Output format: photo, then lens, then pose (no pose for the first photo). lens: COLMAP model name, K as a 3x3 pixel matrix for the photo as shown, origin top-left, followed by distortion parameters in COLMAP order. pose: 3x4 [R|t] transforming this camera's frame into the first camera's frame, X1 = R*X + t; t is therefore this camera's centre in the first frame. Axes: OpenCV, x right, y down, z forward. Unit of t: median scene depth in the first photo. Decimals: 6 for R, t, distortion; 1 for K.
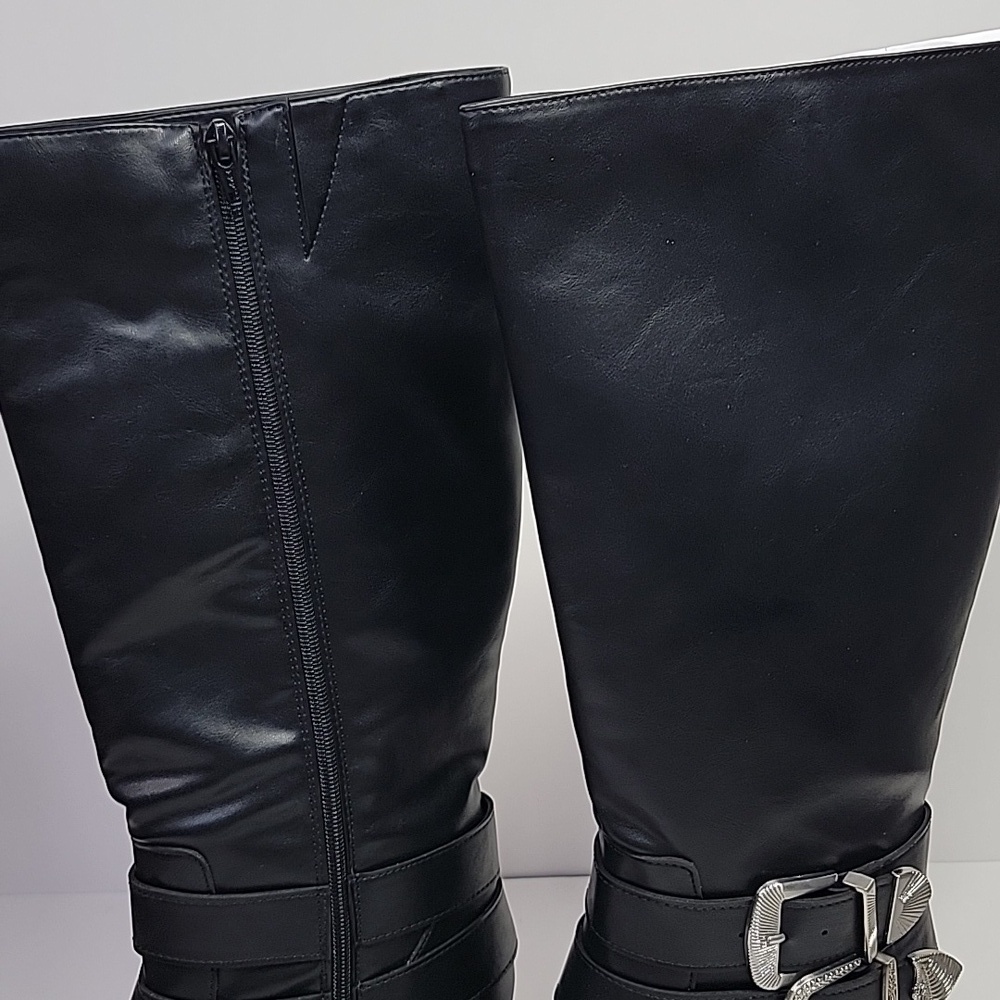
lens RADIAL K [[1621.6, 0, 499.7], [0, 1621.6, 498.1], [0, 0, 1]] dist [0.064495, -0.188687]
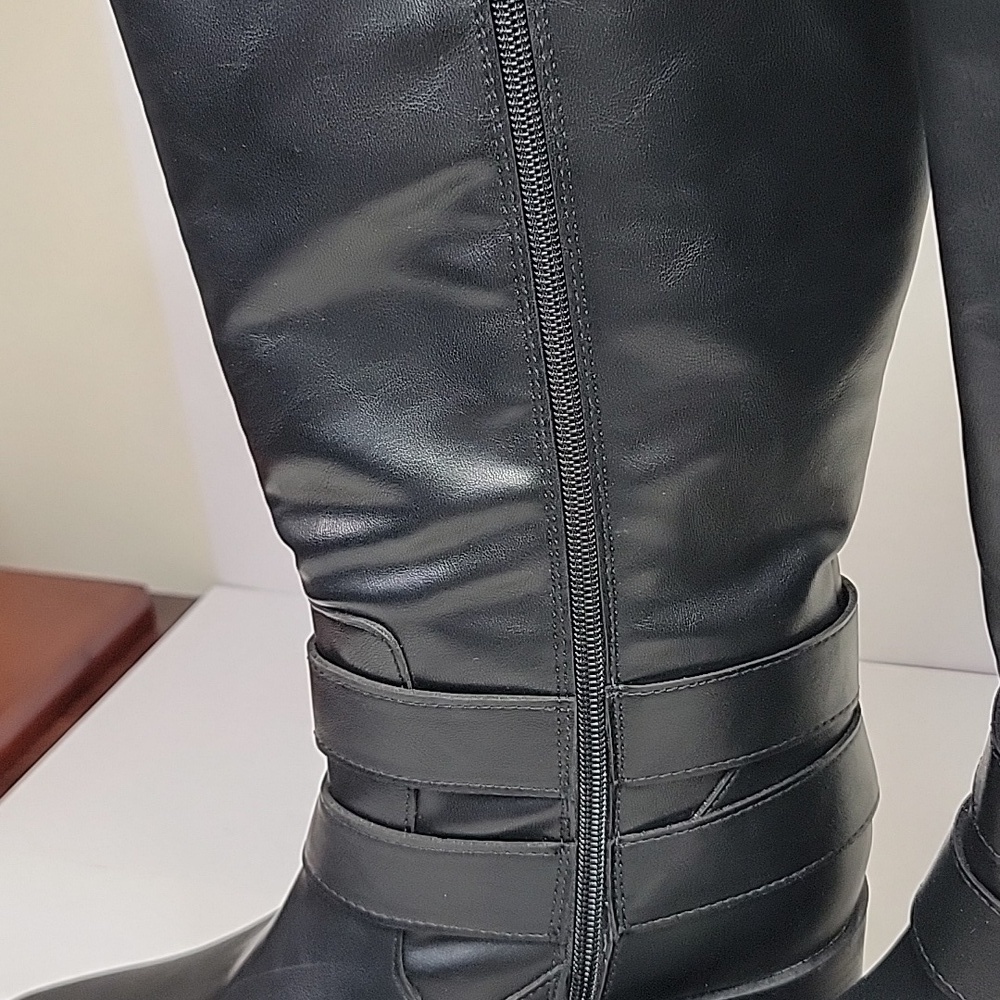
lens RADIAL K [[1621.6, 0, 499.7], [0, 1621.6, 498.1], [0, 0, 1]] dist [0.064495, -0.188687]
pose [[0.946189, 0.107680, -0.305173, 0.061886], [-0.046494, 0.978468, 0.201096, 0.023961], [0.320256, -0.176086, 0.930822, 0.383094]]
